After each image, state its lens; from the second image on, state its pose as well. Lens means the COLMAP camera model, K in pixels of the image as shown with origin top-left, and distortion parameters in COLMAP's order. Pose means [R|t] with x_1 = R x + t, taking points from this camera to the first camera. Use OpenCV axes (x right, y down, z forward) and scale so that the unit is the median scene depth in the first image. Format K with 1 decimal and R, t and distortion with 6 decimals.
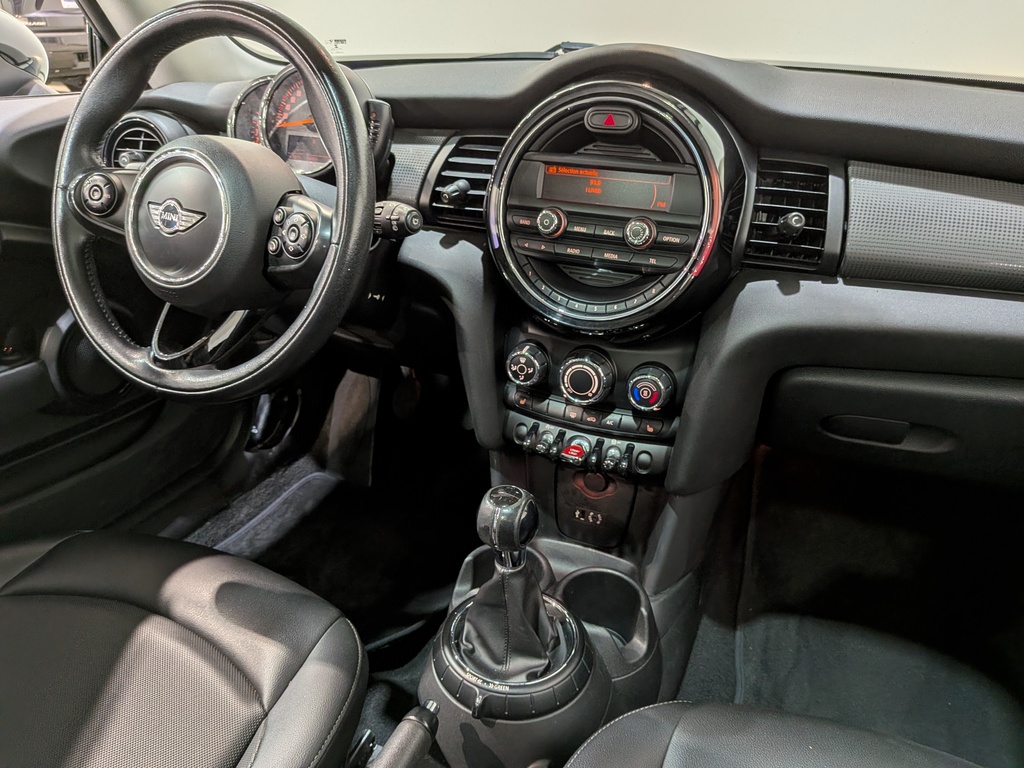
lens RADIAL K [[734.9, 0, 509.4], [0, 734.9, 395.5], [0, 0, 1]] dist [0.097557, -0.200860]
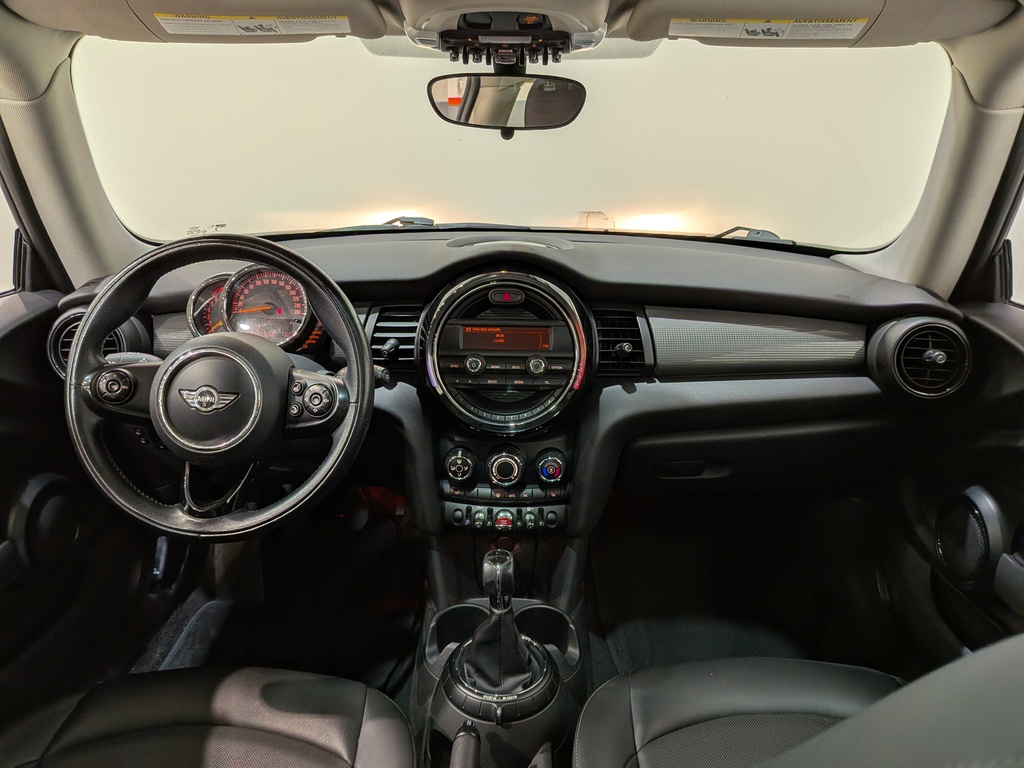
lens RADIAL K [[727.6, 0, 511.2], [0, 727.6, 377.8], [0, 0, 1]] dist [0.103207, -0.188952]
pose [[0.926651, -0.128262, 0.353364, -0.378786], [0.175479, 0.978883, -0.104861, -0.045131], [-0.332452, 0.159177, 0.929590, -0.344043]]
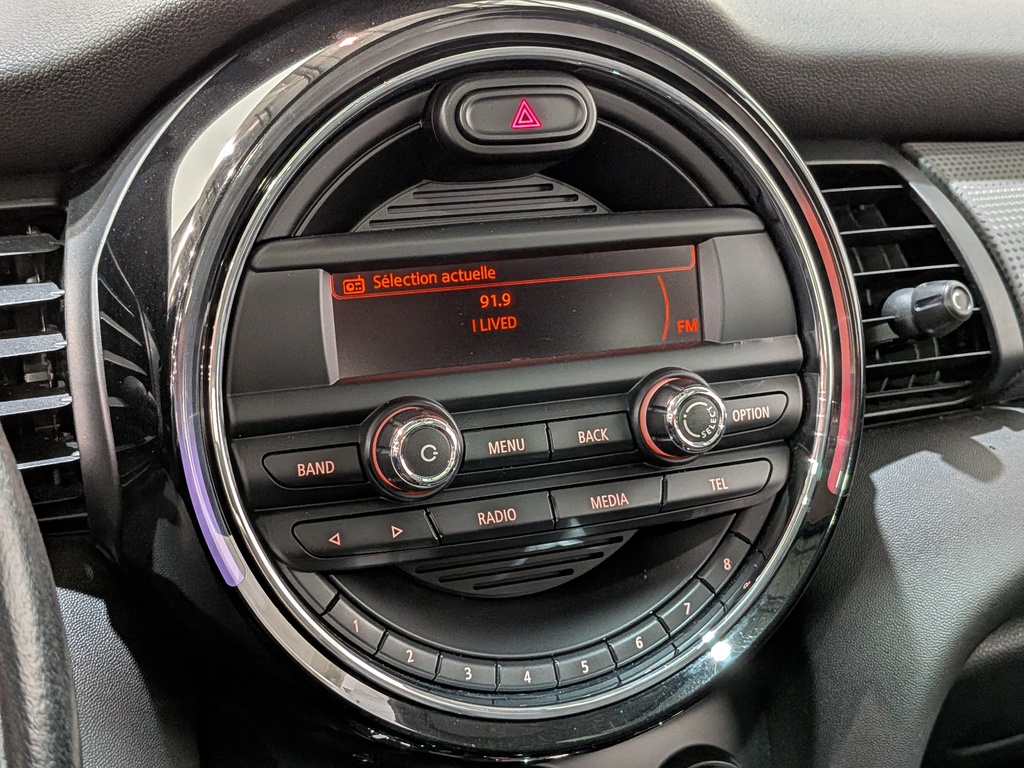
lens RADIAL K [[1495.2, 0, 512.0], [0, 1495.2, 384.0], [0, 0, 1]] dist [0.091001, -0.001529]
pose [[0.711143, -0.222380, 0.666950, -0.314435], [0.321675, 0.946453, -0.027415, -0.225268], [-0.625140, 0.234037, 0.744598, 0.500240]]
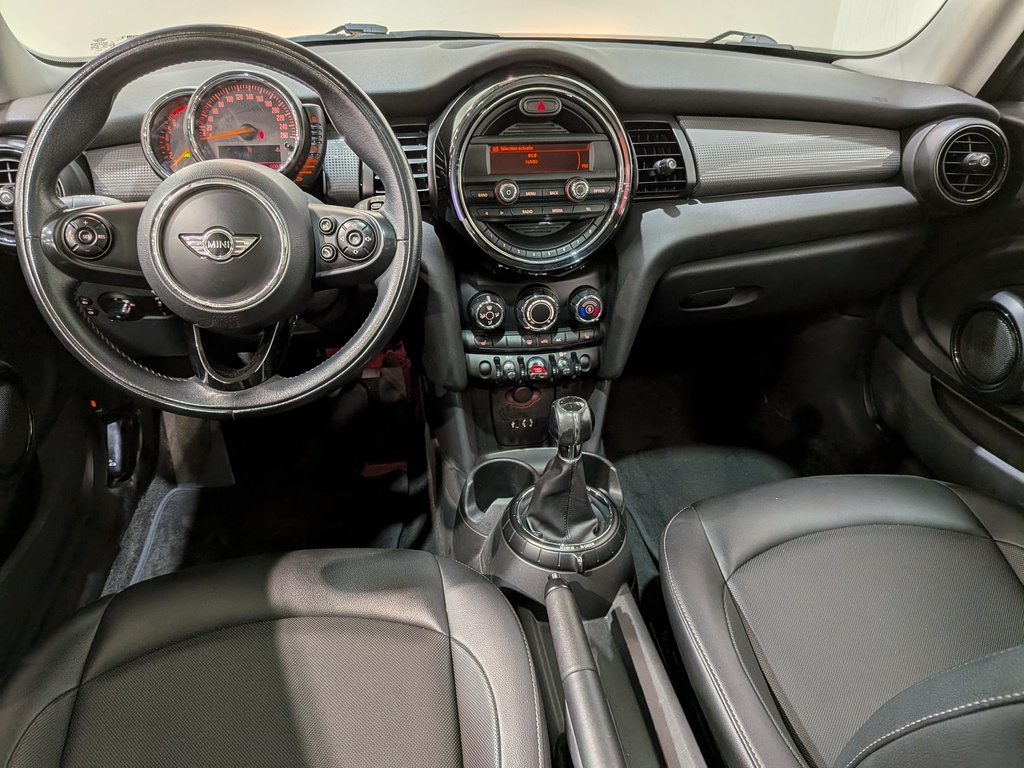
lens RADIAL K [[731.4, 0, 506.6], [0, 731.4, 381.3], [0, 0, 1]] dist [0.076276, -0.133032]
pose [[0.840572, -0.276277, 0.465949, -0.596834], [0.247180, 0.961015, 0.123907, -0.079956], [-0.482017, 0.011021, 0.876093, -0.077484]]
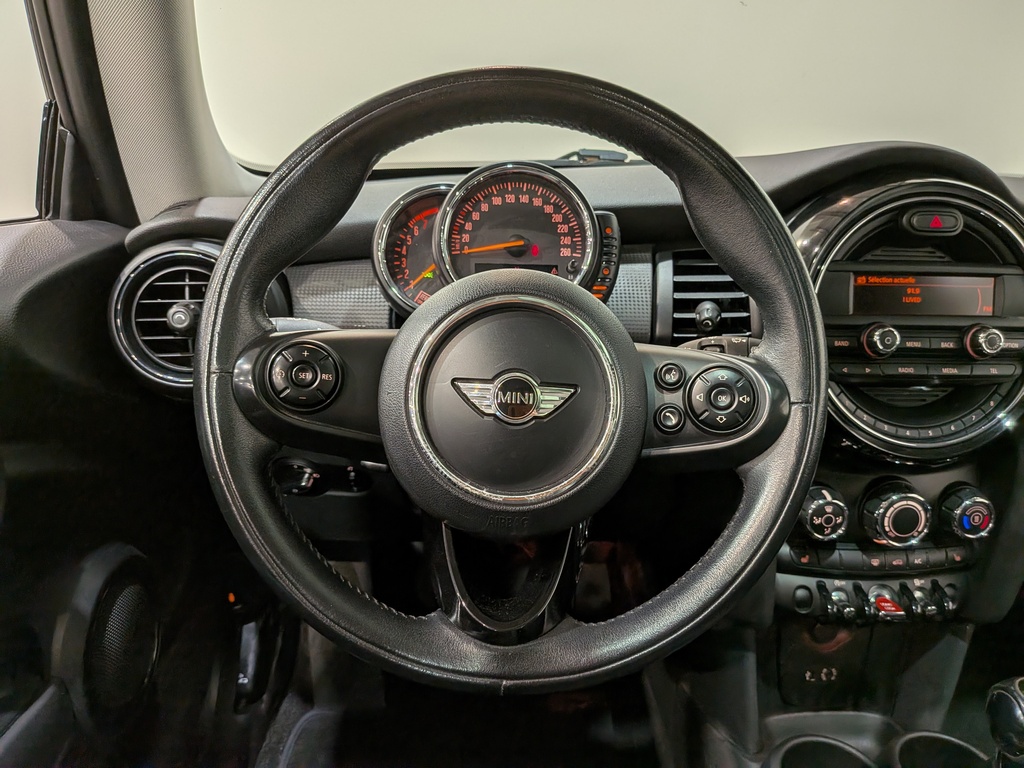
lens RADIAL K [[739.7, 0, 530.4], [0, 739.7, 401.9], [0, 0, 1]] dist [0.070472, -0.143062]
pose [[0.896296, -0.140095, 0.420745, -0.647794], [0.194871, 0.976699, -0.089913, -0.164525], [-0.398345, 0.162580, 0.902712, 0.401558]]
